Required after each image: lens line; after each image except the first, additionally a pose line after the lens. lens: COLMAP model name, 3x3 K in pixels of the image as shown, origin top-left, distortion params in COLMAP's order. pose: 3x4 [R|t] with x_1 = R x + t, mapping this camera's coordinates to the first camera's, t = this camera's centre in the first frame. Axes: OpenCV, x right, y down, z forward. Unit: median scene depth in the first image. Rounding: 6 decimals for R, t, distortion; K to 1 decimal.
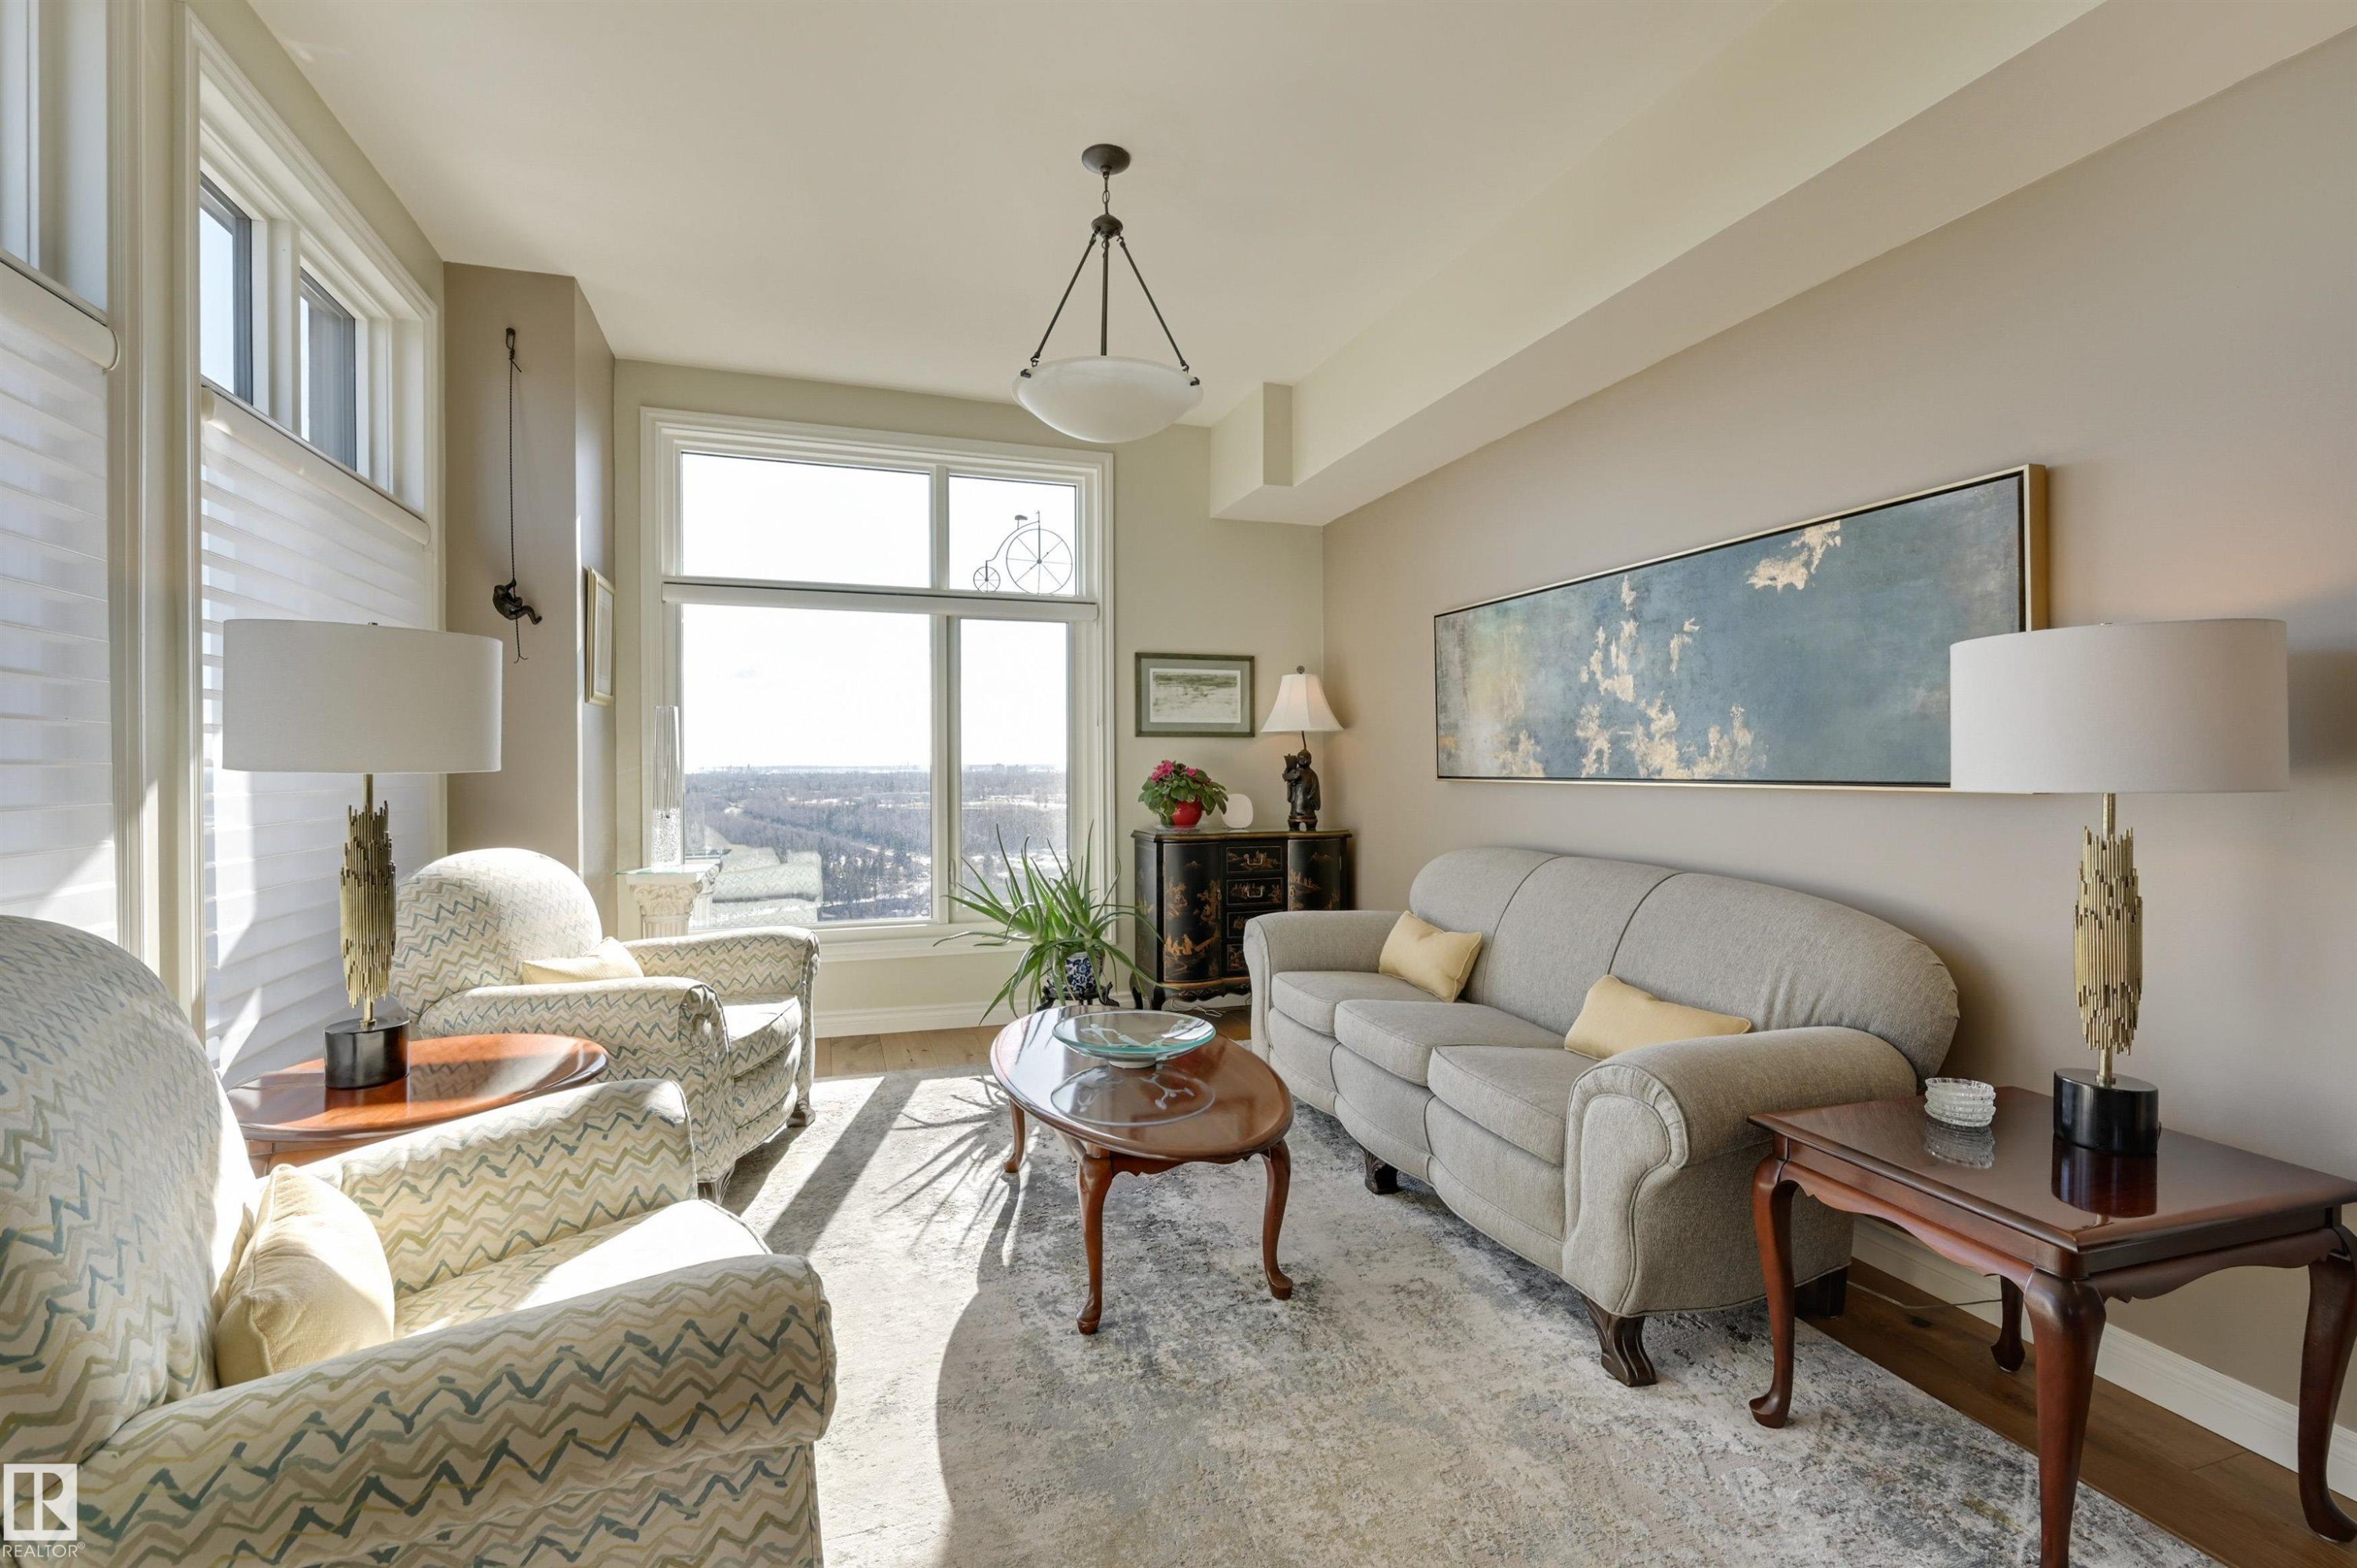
lens RADIAL K [[1022.3, 0, 1170.7], [0, 1022.3, 767.2], [0, 0, 1]] dist [-0.001380, 0.000626]
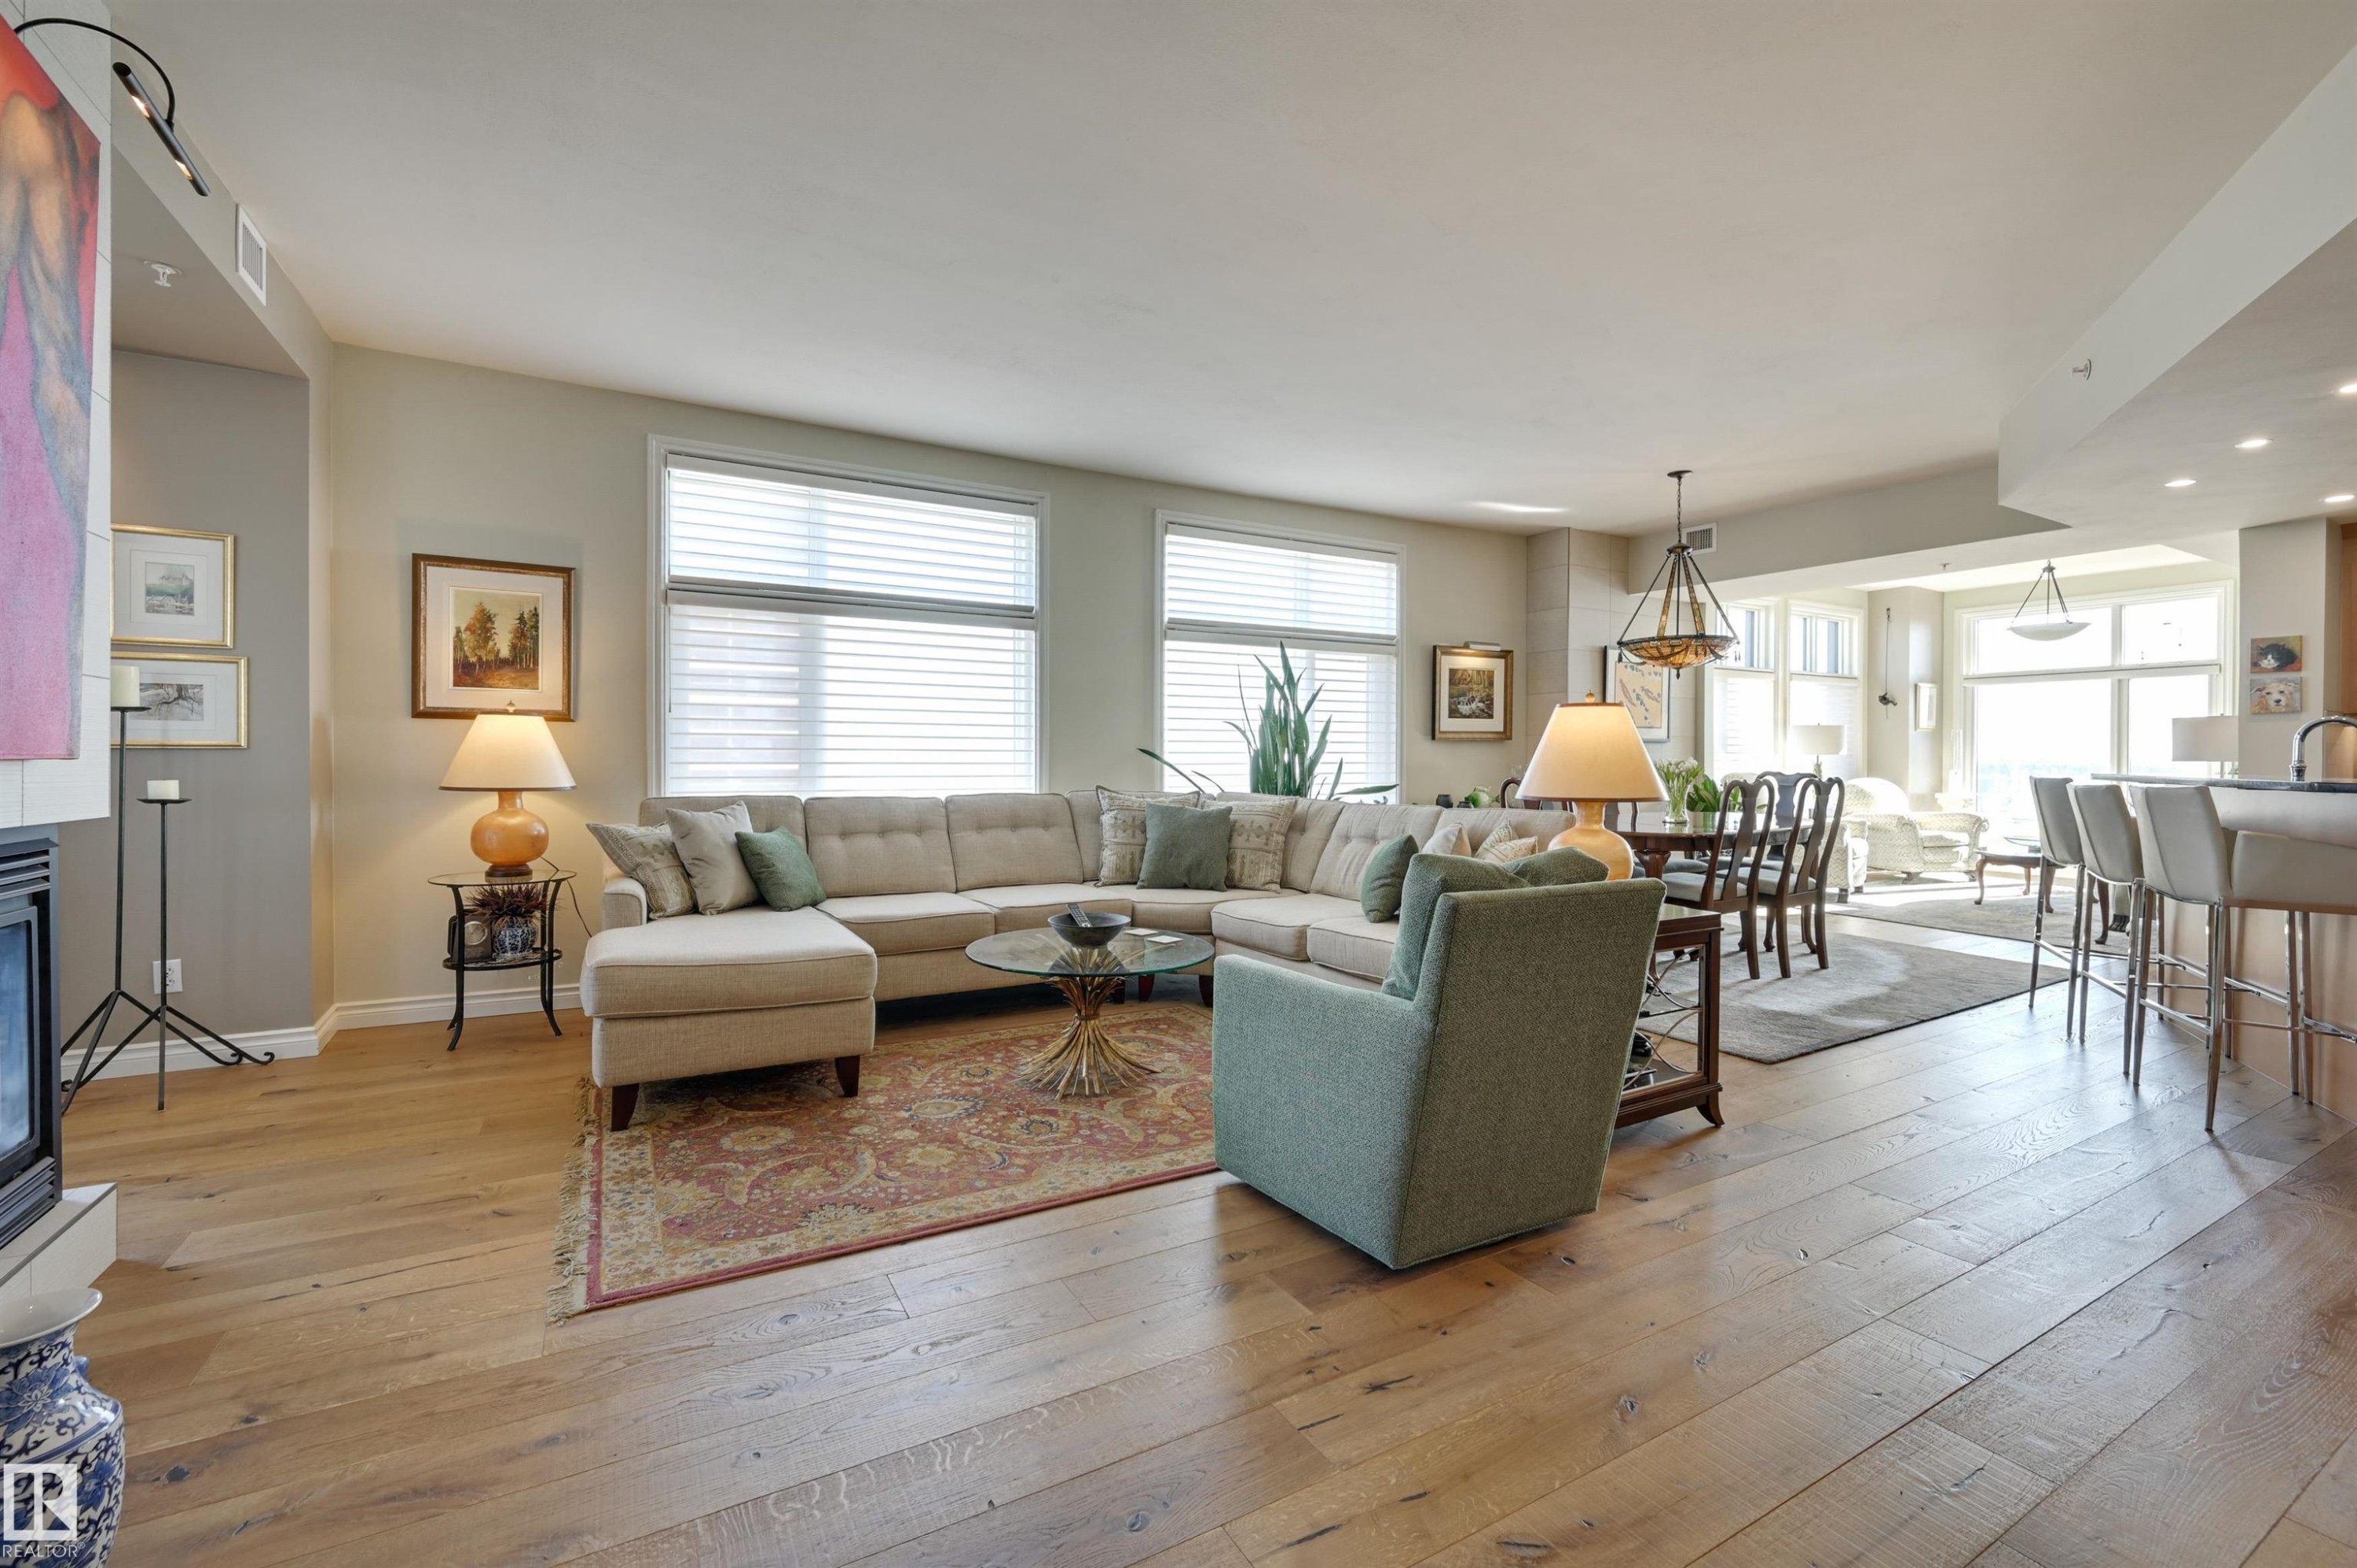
lens RADIAL K [[991.4, 0, 1177.2], [0, 991.4, 768.2], [0, 0, 1]] dist [-0.000396, 0.000047]
pose [[0.191190, 0.015898, -0.981424, 1.541319], [-0.001784, 0.999873, 0.015849, -0.000541], [0.981551, -0.001280, 0.191194, -1.362121]]
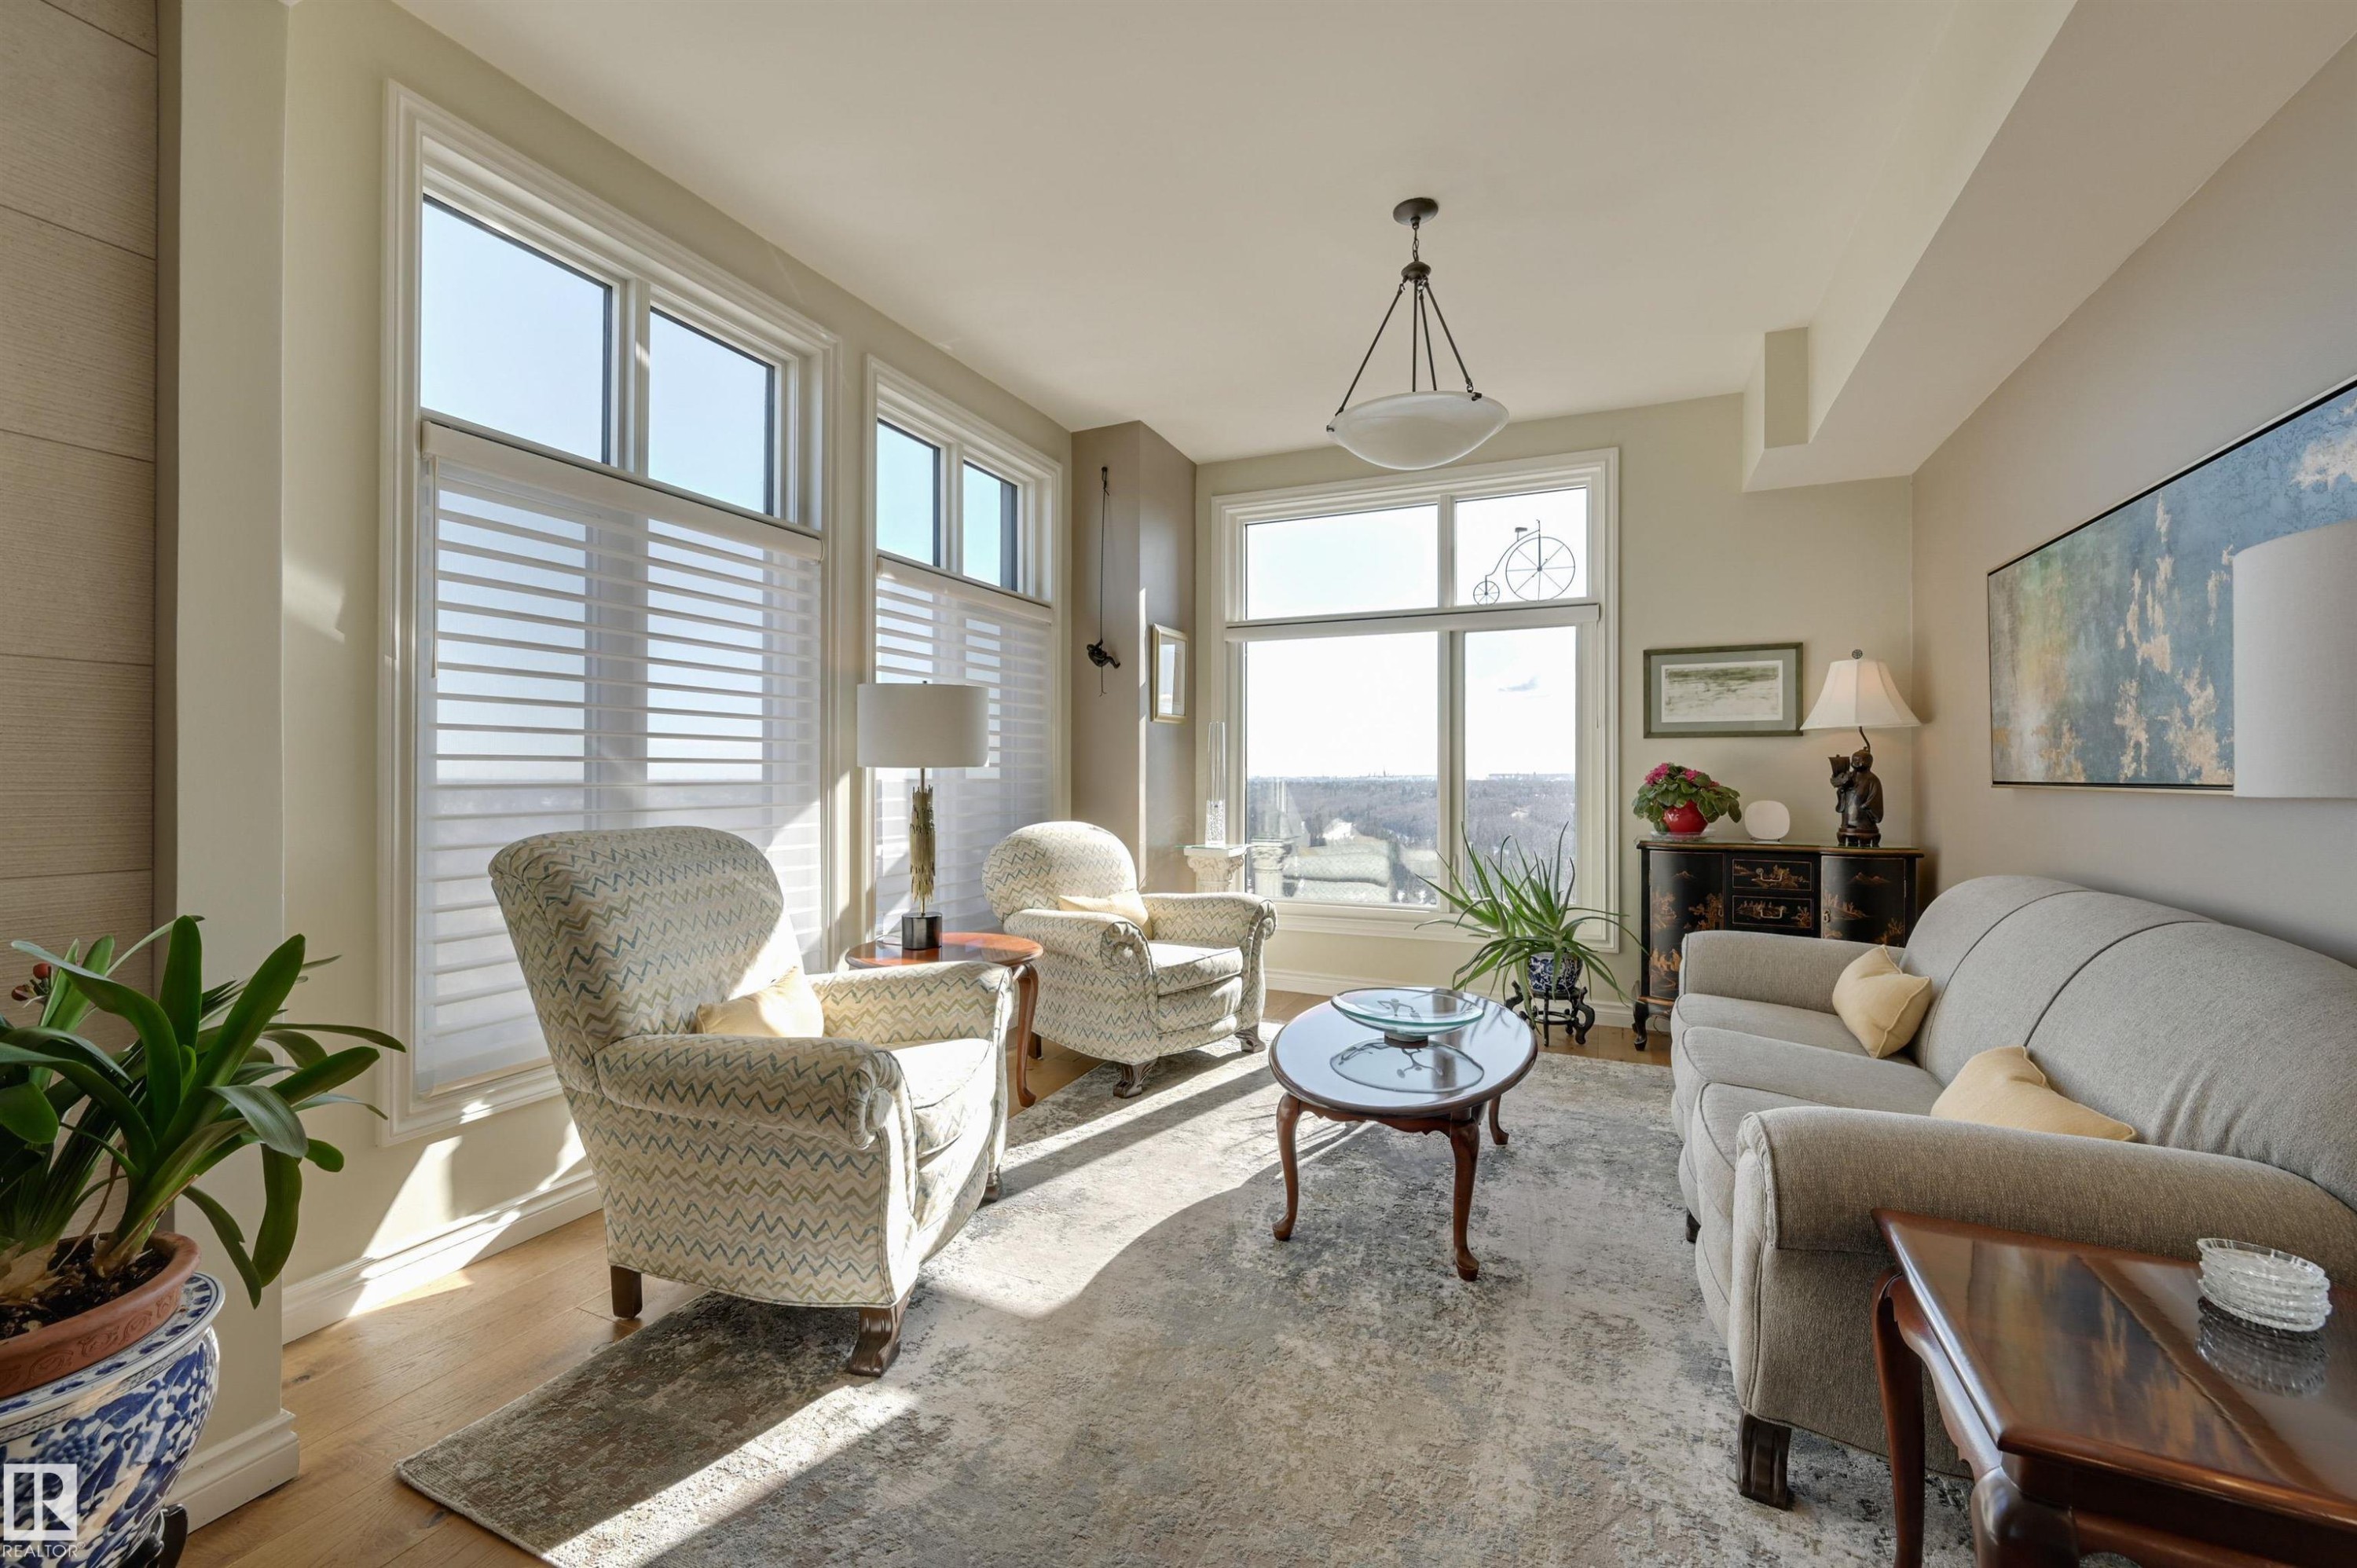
lens RADIAL K [[973.4, 0, 1170.8], [0, 973.4, 771.5], [0, 0, 1]] dist [-0.002529, 0.000210]
pose [[0.731624, 0.002742, -0.681703, 0.313786], [-0.004914, 0.999987, -0.001252, 0.005495], [0.681691, 0.004266, 0.731628, 0.042320]]
